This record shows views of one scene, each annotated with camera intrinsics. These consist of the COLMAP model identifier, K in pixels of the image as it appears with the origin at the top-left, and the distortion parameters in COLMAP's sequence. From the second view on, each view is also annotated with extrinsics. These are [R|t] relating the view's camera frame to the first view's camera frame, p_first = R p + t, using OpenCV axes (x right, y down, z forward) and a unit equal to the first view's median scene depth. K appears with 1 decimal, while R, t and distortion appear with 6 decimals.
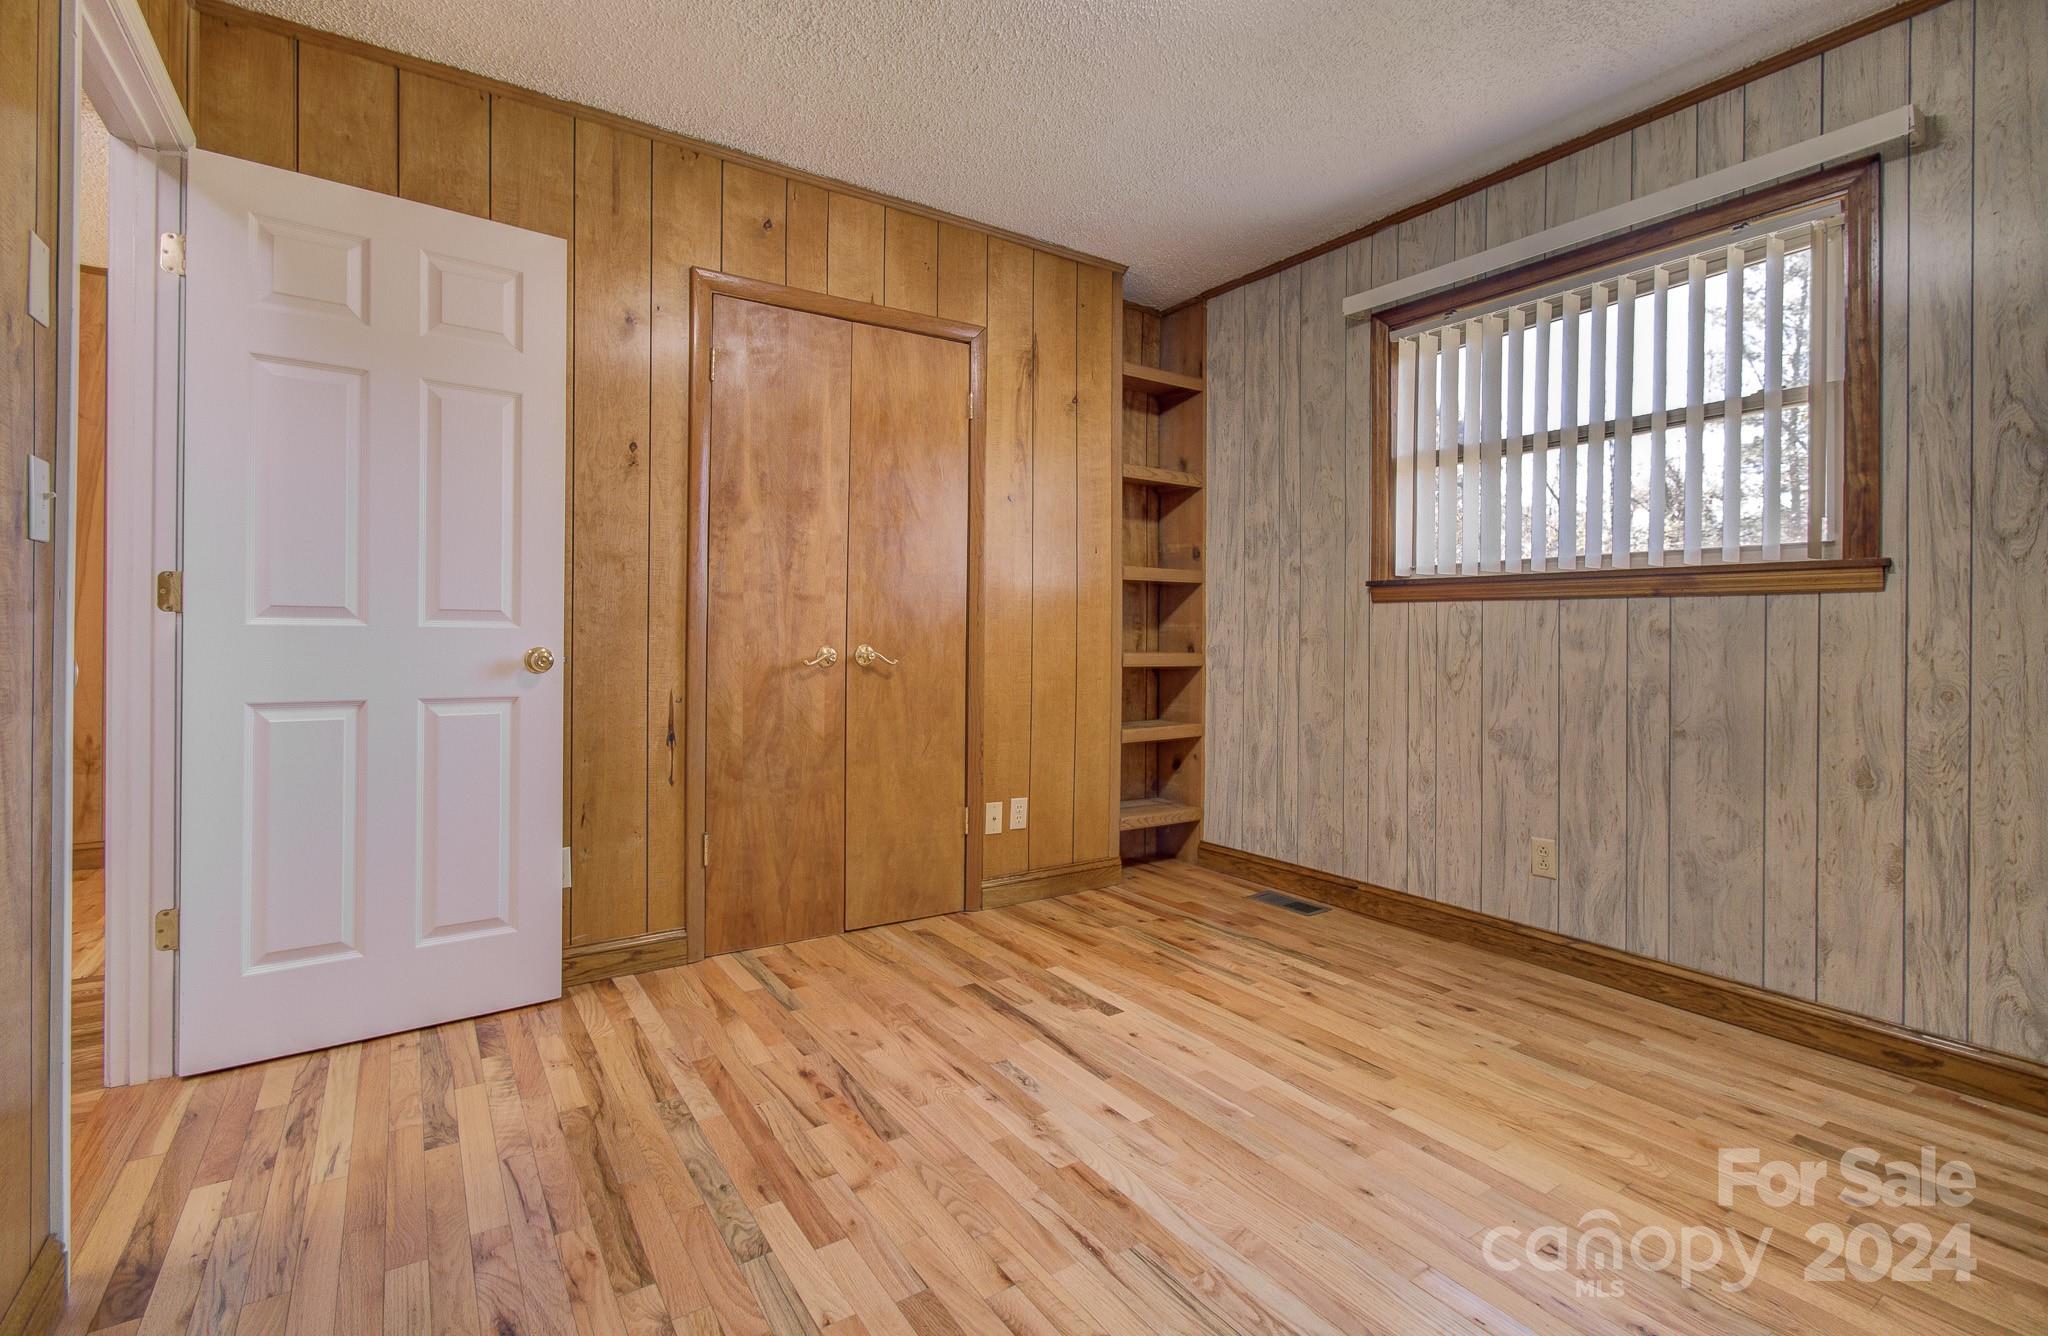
lens RADIAL K [[906.0, 0, 1023.5], [0, 906.0, 671.7], [0, 0, 1]] dist [-0.002656, -0.000424]
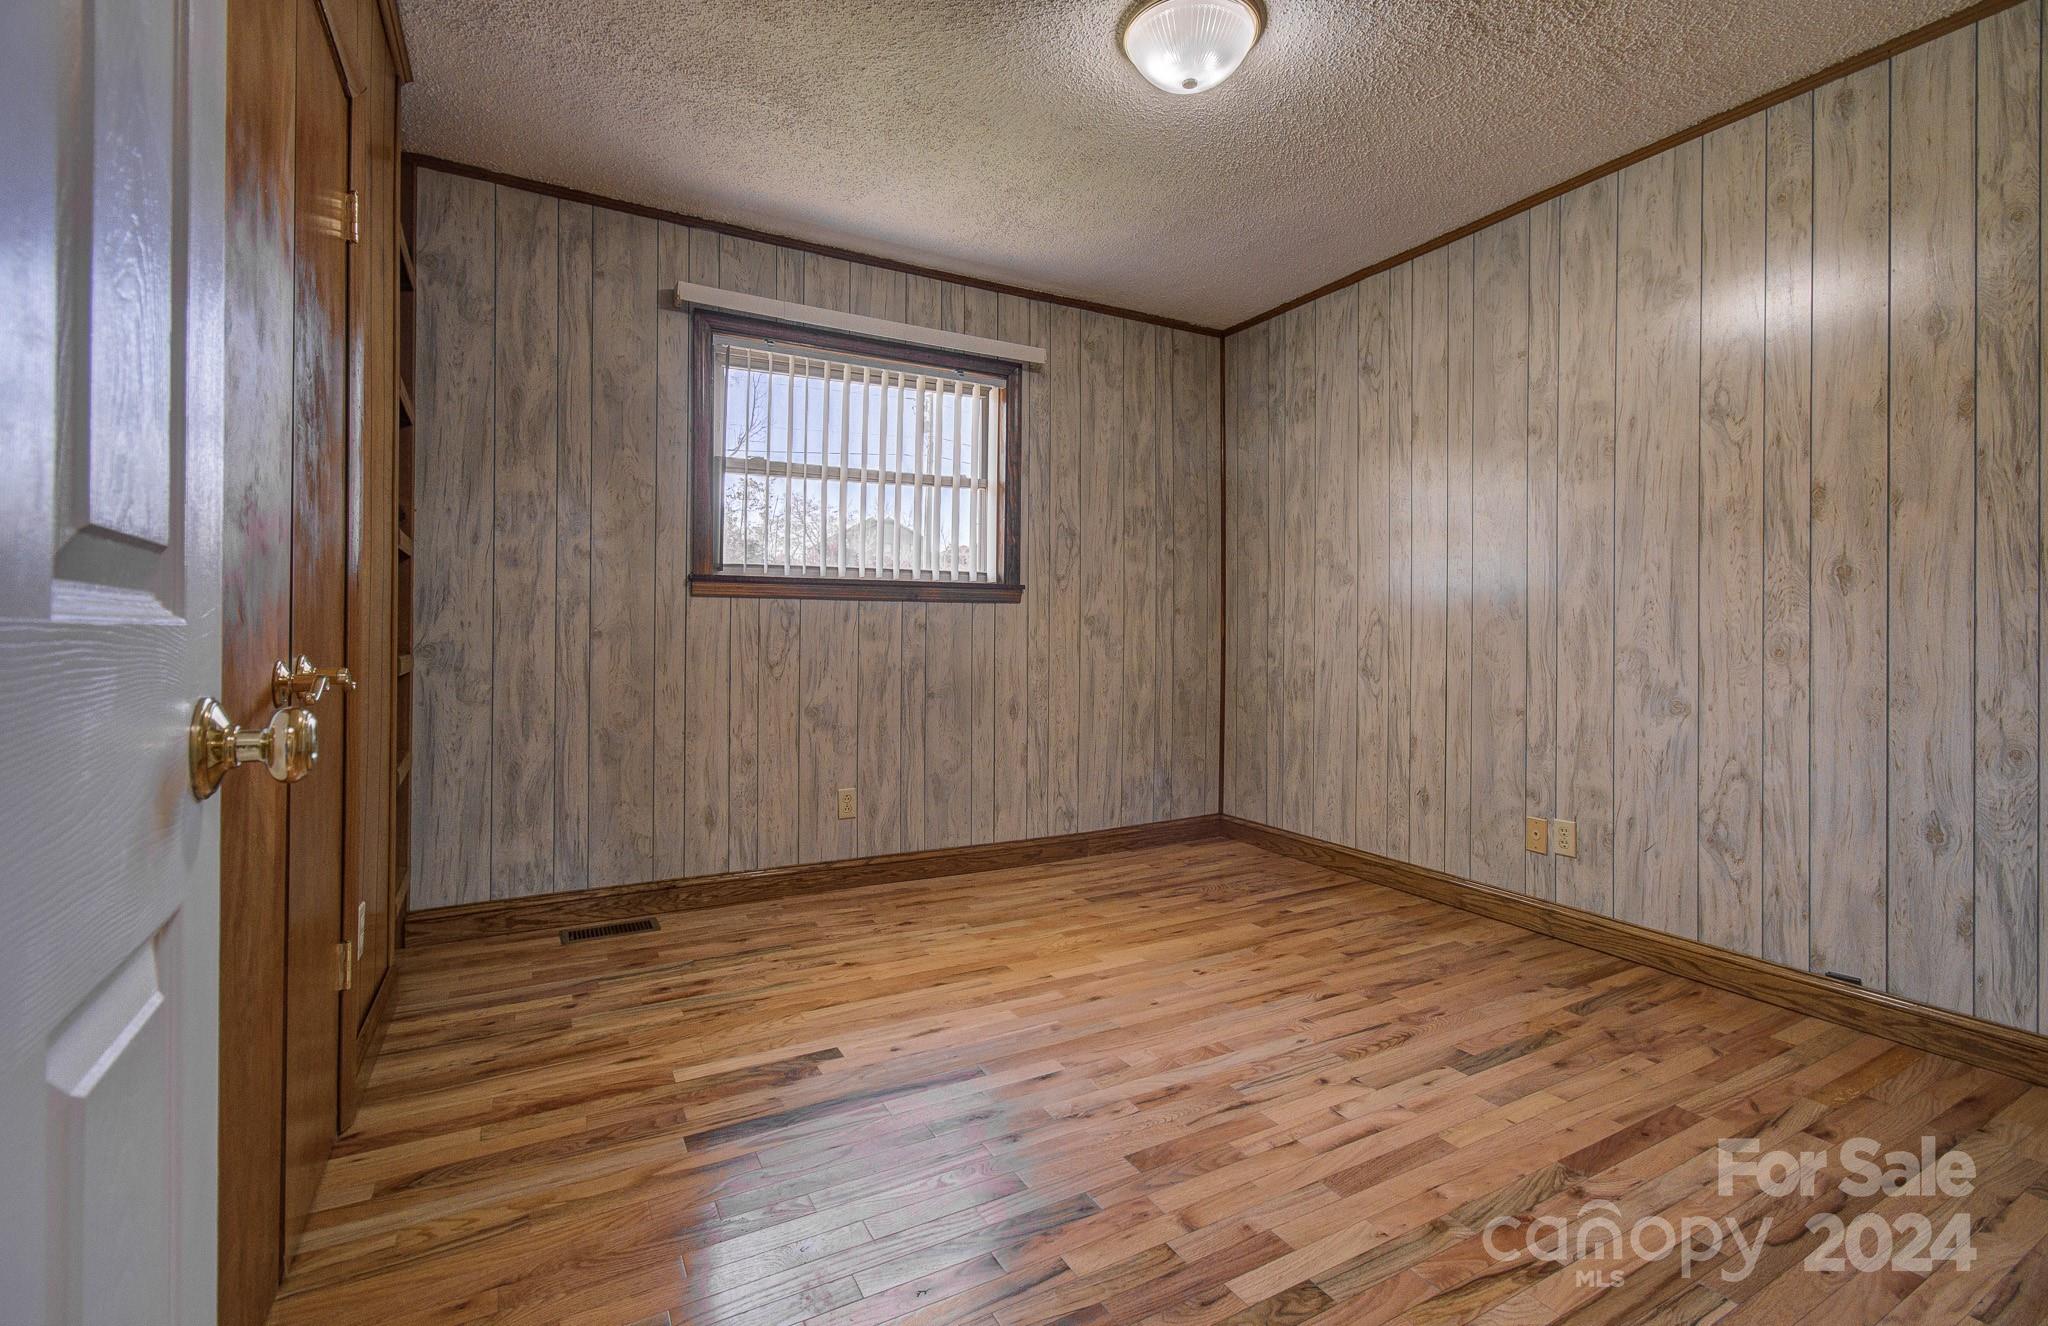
lens RADIAL K [[886.9, 0, 1021.3], [0, 886.9, 669.4], [0, 0, 1]] dist [-0.064888, 0.062273]
pose [[0.106633, -0.048974, 0.993092, -0.603356], [0.036672, 0.998300, 0.045293, -0.028727], [-0.993622, 0.031589, 0.108247, 0.596375]]
